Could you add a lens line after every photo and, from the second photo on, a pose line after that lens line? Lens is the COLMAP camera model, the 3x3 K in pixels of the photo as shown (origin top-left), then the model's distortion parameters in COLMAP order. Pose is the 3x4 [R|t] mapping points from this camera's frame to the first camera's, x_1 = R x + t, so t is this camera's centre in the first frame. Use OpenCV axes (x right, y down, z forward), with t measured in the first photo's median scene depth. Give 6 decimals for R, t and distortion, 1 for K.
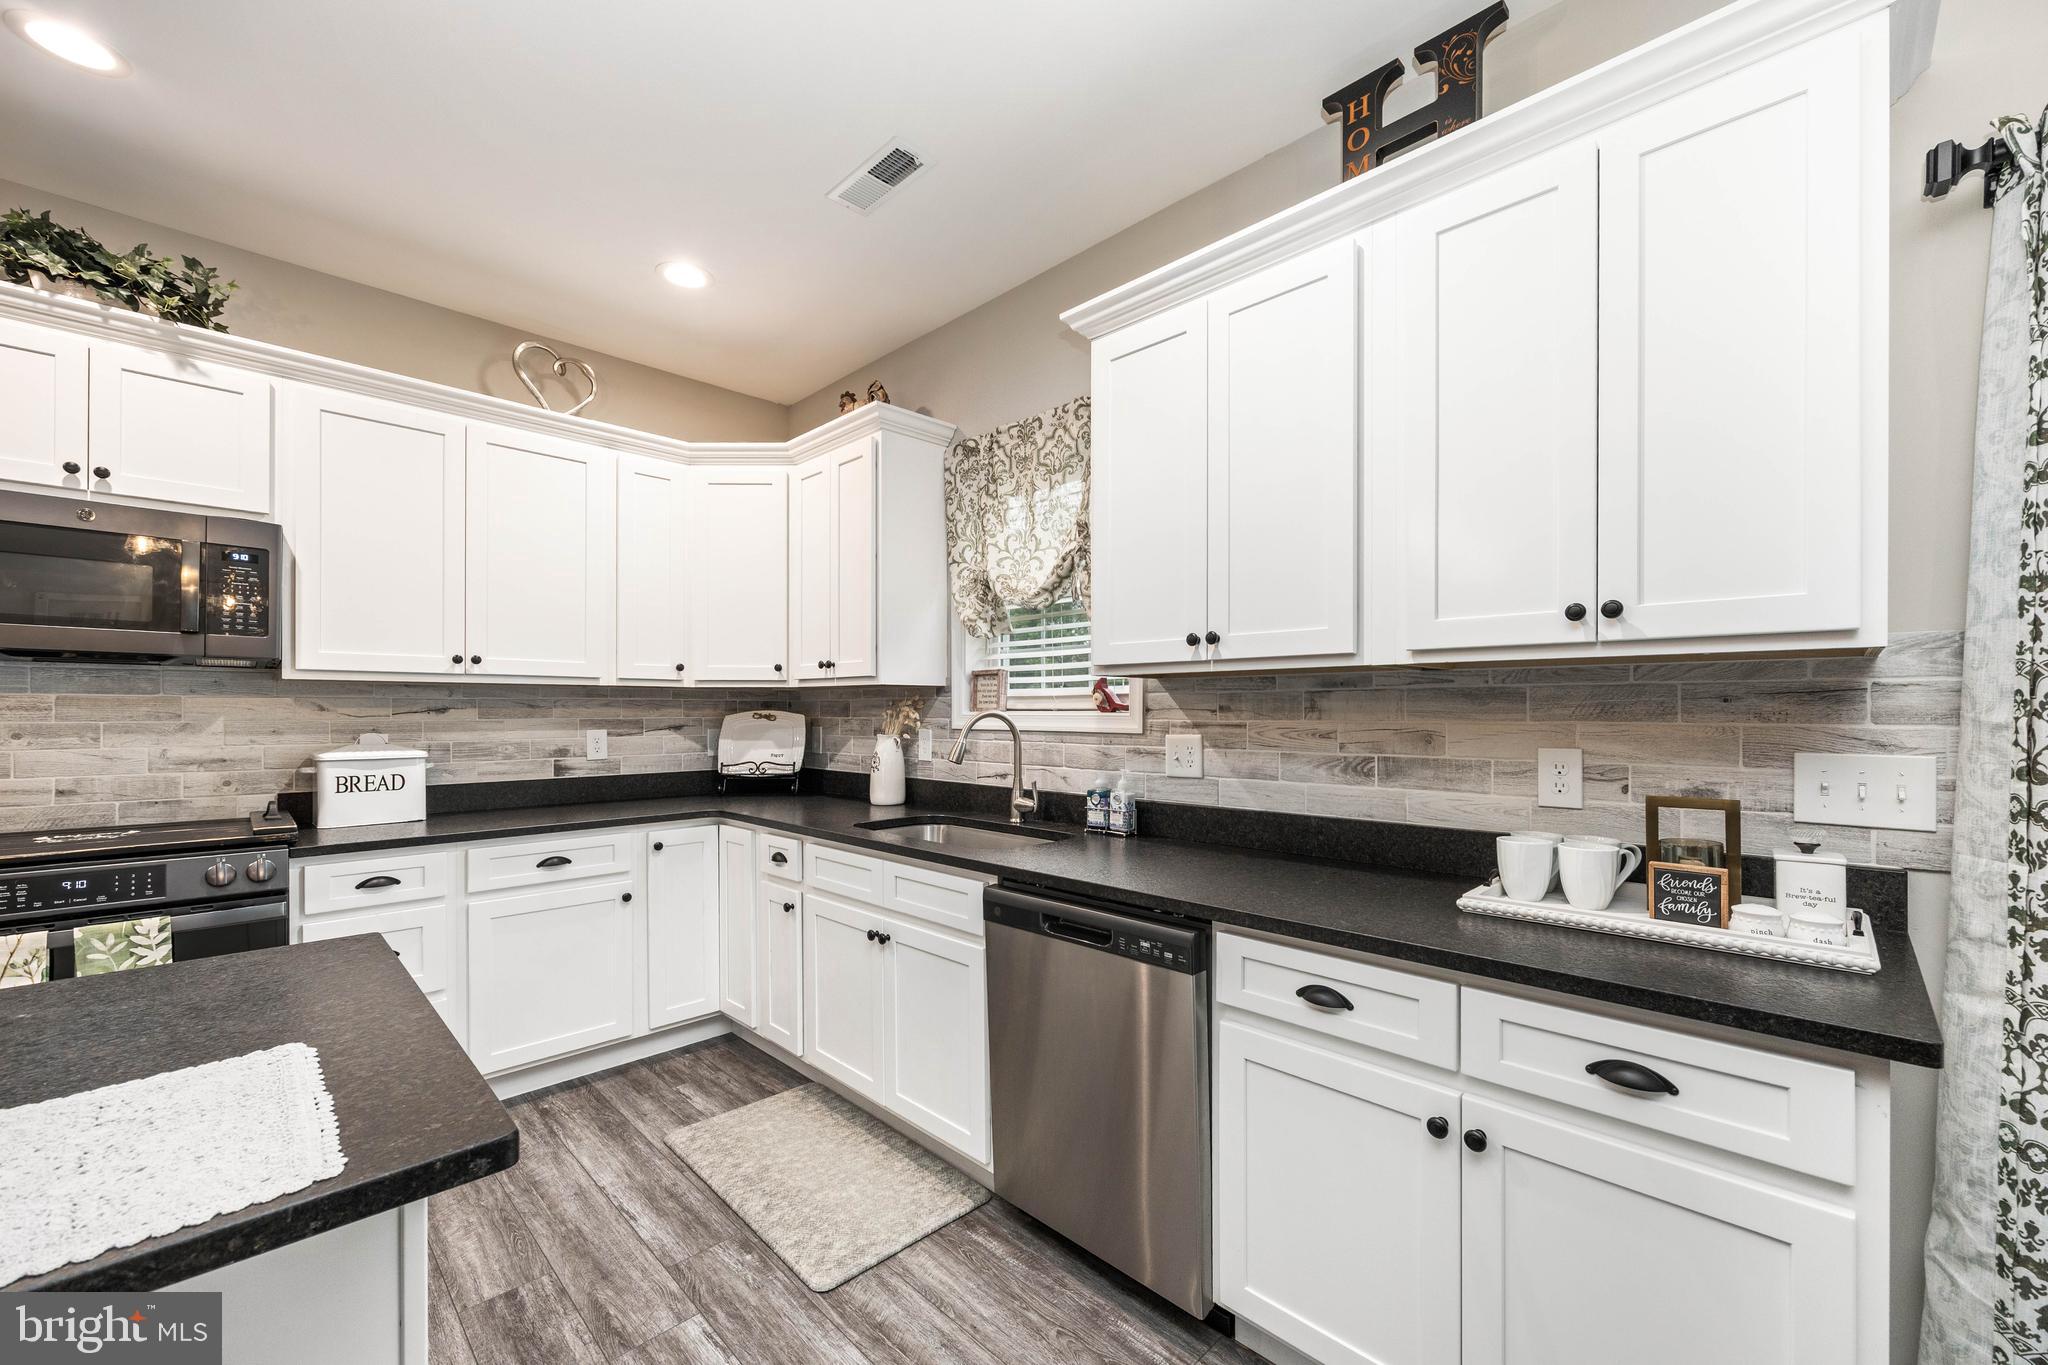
lens RADIAL K [[811.0, 0, 1038.7], [0, 811.0, 710.4], [0, 0, 1]] dist [-0.002217, -0.000371]
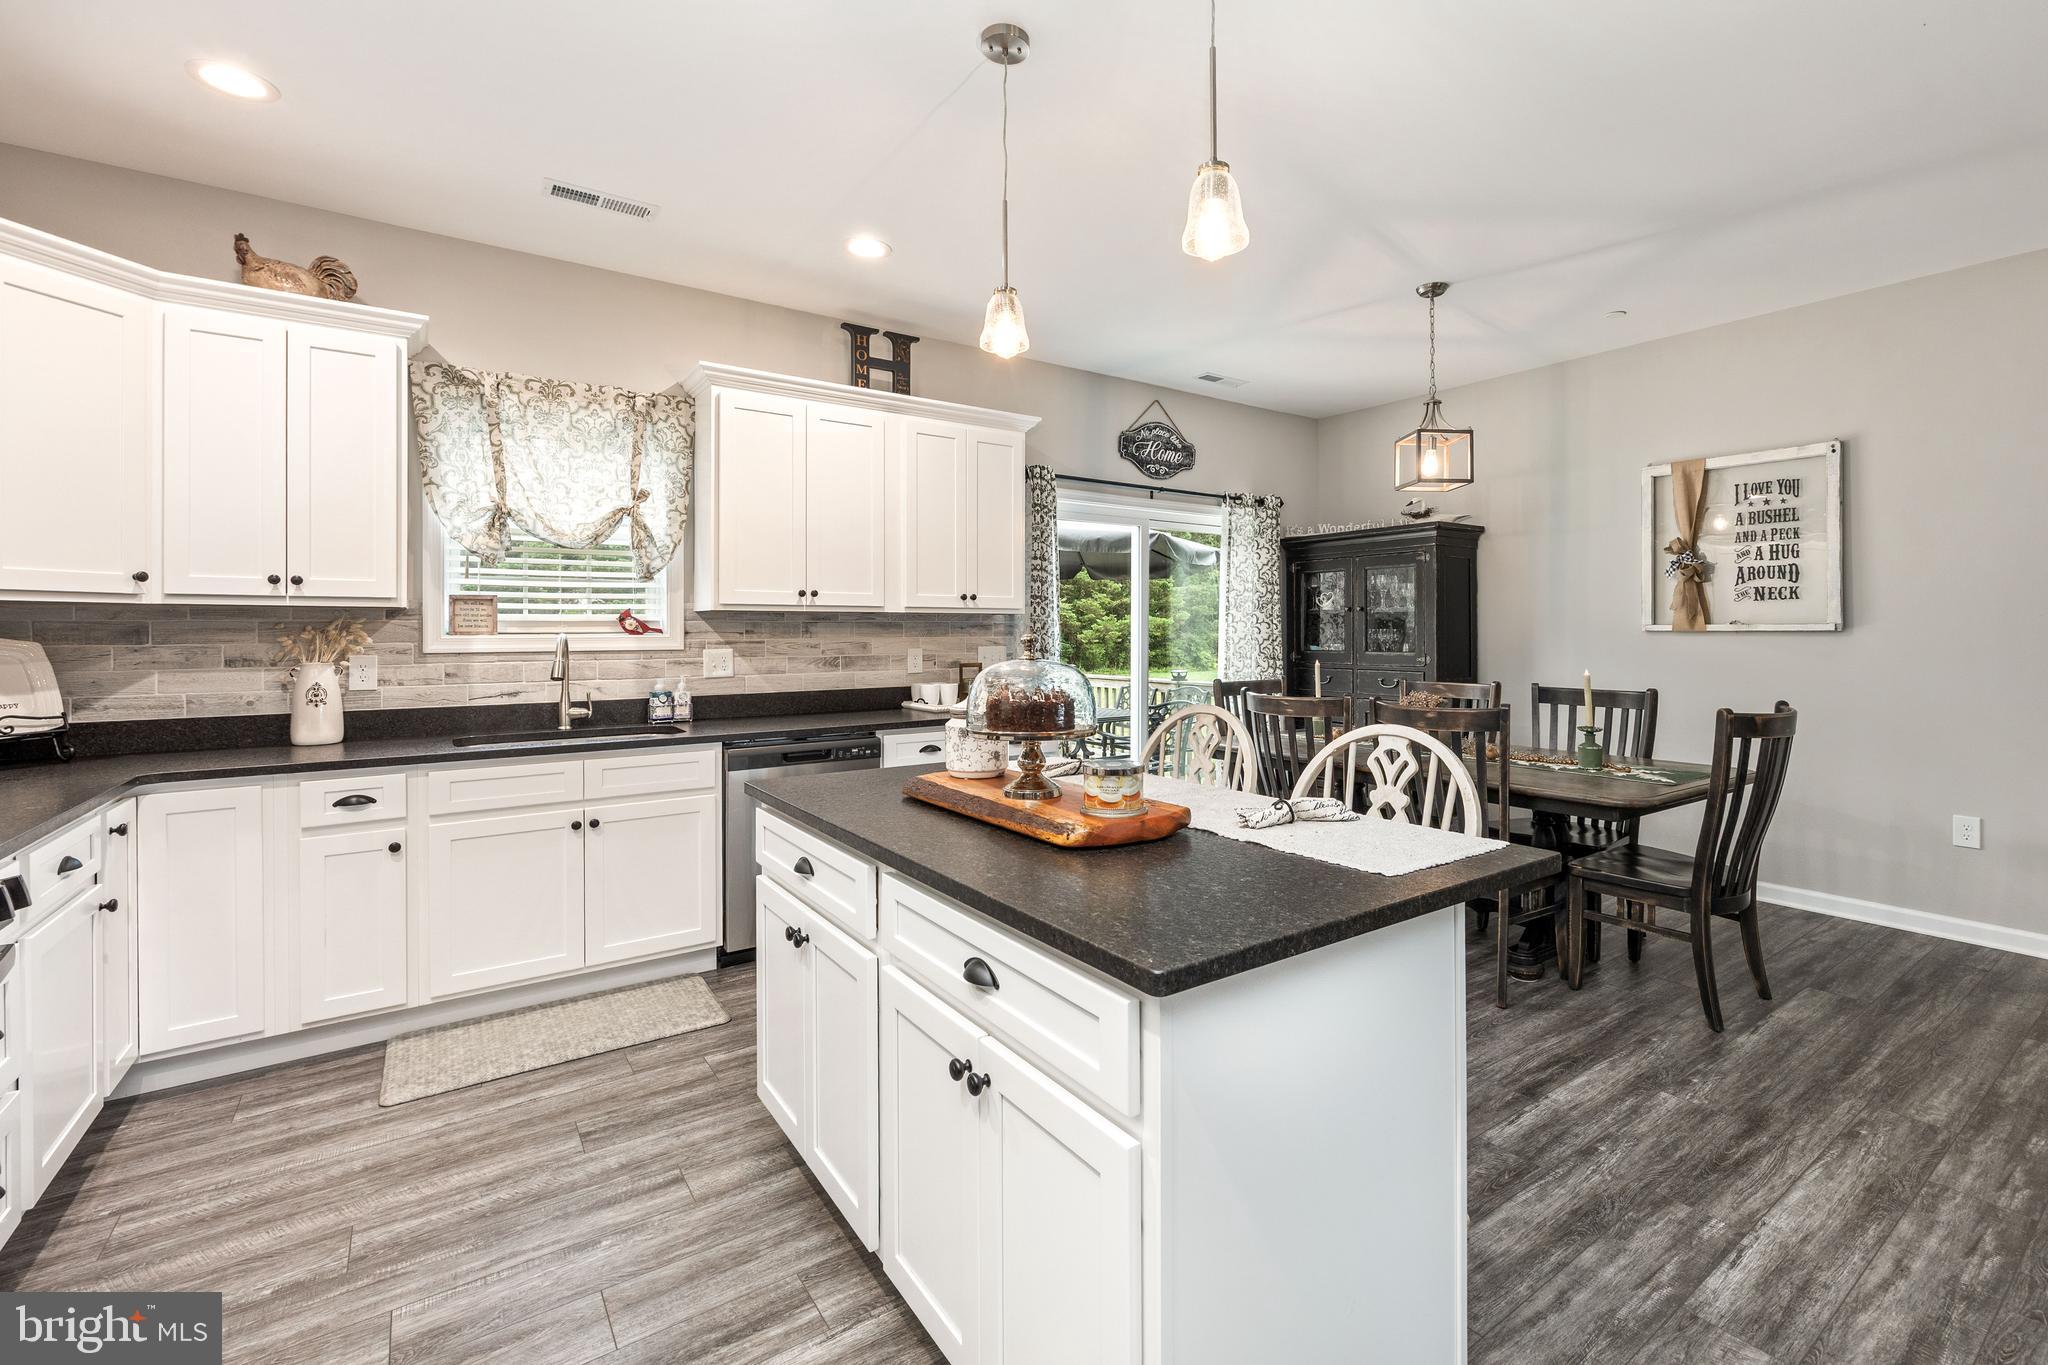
lens RADIAL K [[891.7, 0, 1085.3], [0, 891.7, 630.6], [0, 0, 1]] dist [-0.006896, 0.001956]
pose [[0.161145, -0.001472, 0.986930, -1.201221], [0.002011, 0.999997, 0.001163, -0.004889], [-0.986929, 0.001797, 0.161147, 0.052743]]
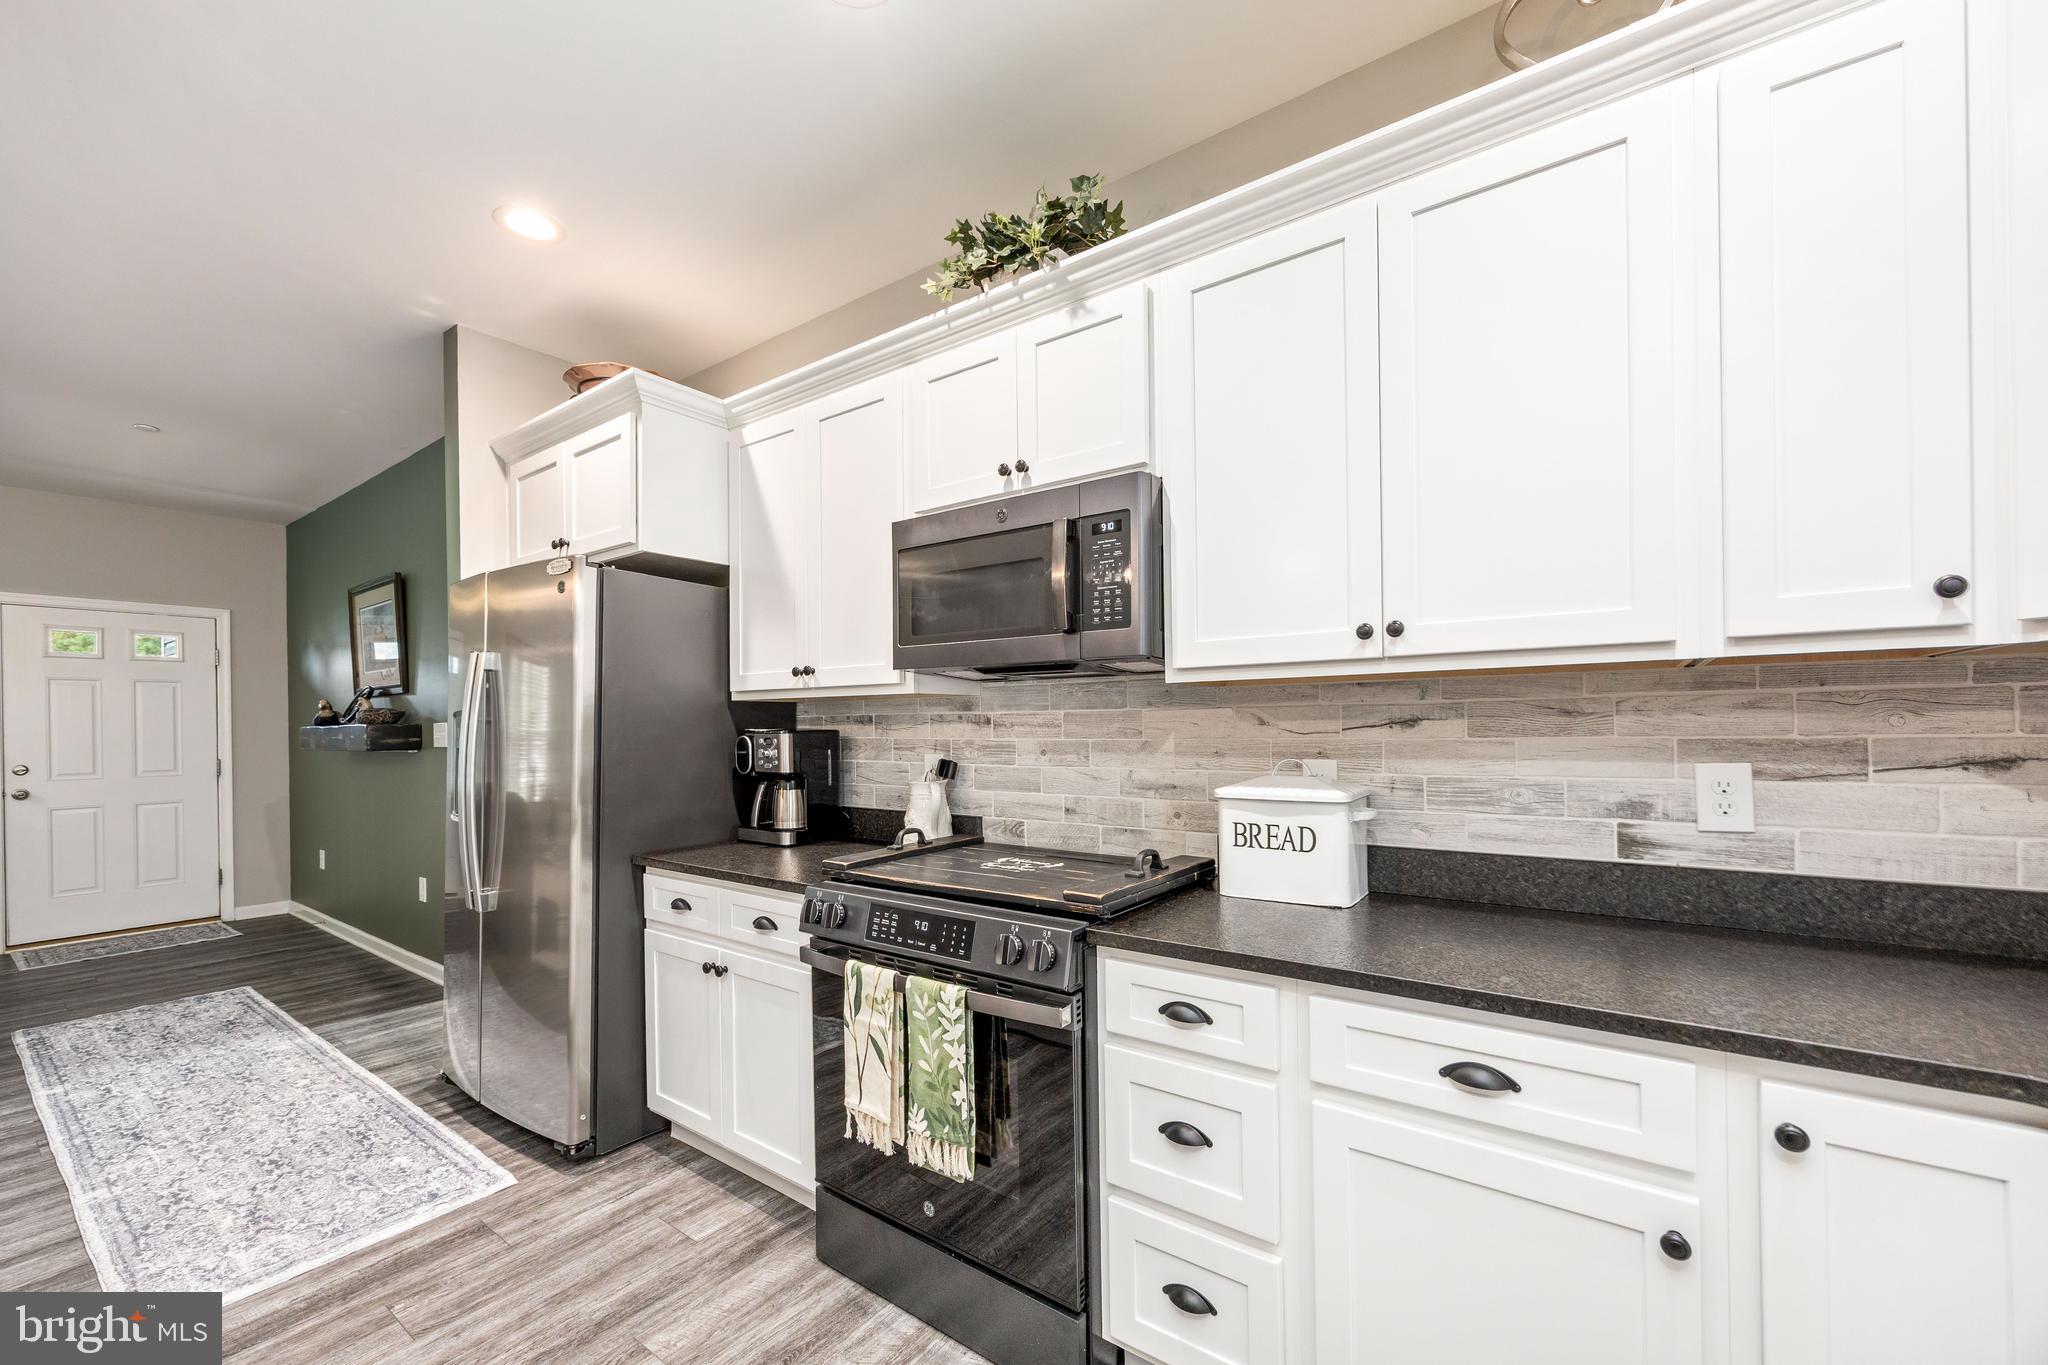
lens RADIAL K [[811.0, 0, 1024.4], [0, 811.0, 724.9], [0, 0, 1]] dist [-0.002217, -0.000371]
pose [[0.142678, -0.002446, -0.989766, -0.210624], [0.013268, 0.999912, -0.000558, -0.002165], [0.989680, -0.013052, 0.142698, 0.714559]]
